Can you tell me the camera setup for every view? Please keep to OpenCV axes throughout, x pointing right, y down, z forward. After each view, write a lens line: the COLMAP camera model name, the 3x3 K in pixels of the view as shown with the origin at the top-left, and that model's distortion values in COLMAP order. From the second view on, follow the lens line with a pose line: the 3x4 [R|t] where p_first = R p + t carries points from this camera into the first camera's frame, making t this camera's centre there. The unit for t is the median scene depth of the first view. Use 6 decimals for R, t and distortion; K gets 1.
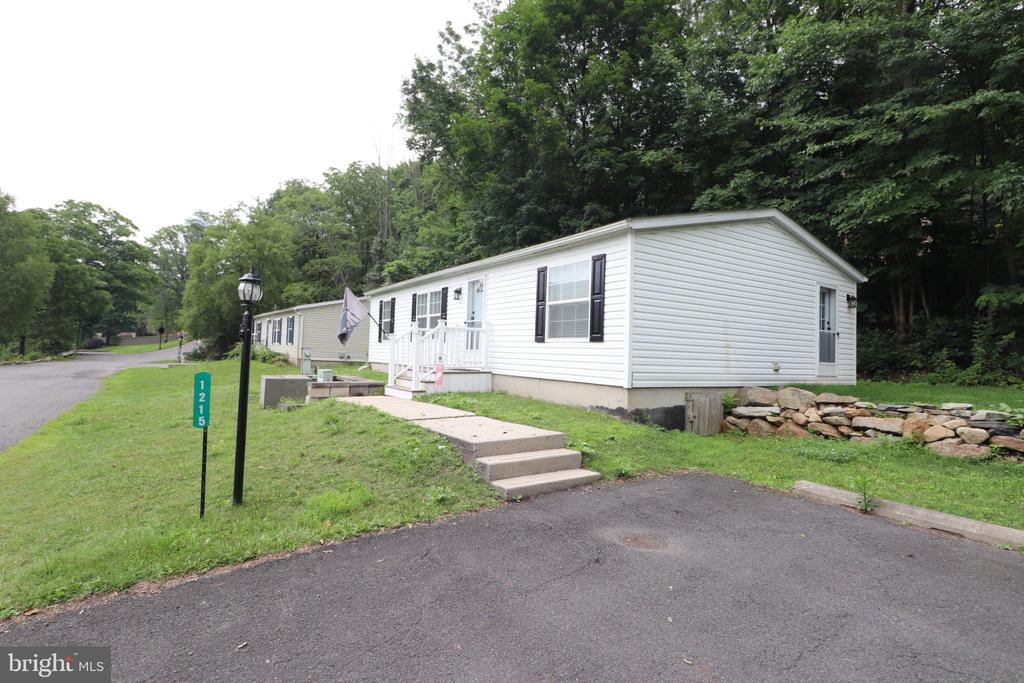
lens RADIAL K [[509.5, 0, 508.8], [0, 509.5, 334.4], [0, 0, 1]] dist [-0.002145, -0.006340]
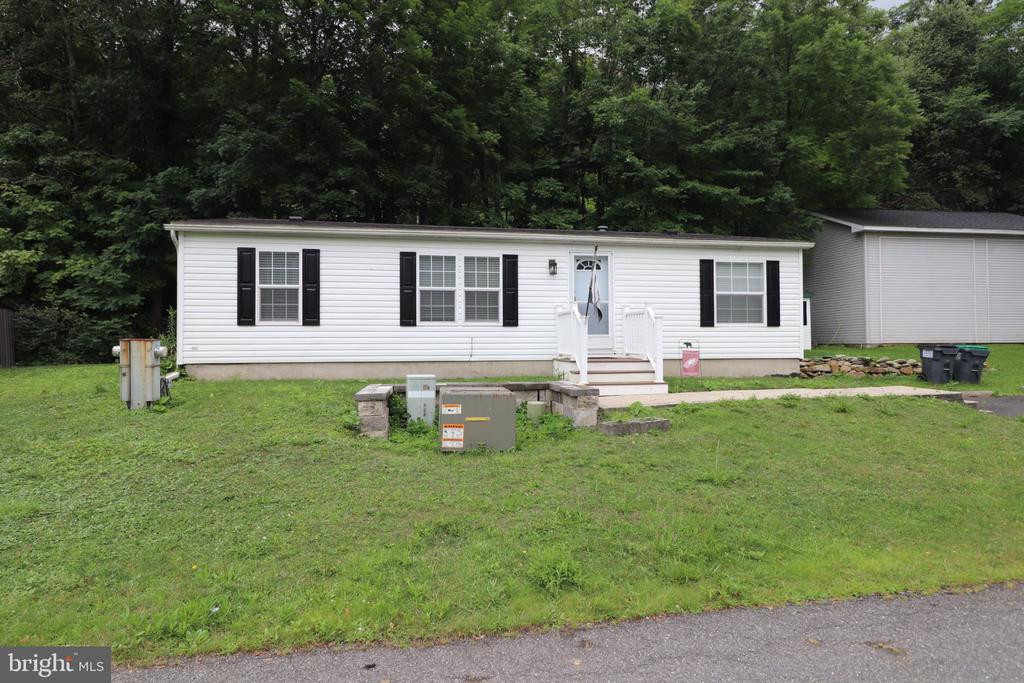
lens RADIAL K [[561.9, 0, 509.8], [0, 561.9, 337.3], [0, 0, 1]] dist [0.000318, -0.004379]
pose [[0.377418, -0.017273, 0.925882, -1.090346], [-0.014972, 0.999582, 0.024751, 0.013018], [-0.925922, -0.023204, 0.377001, 0.819057]]
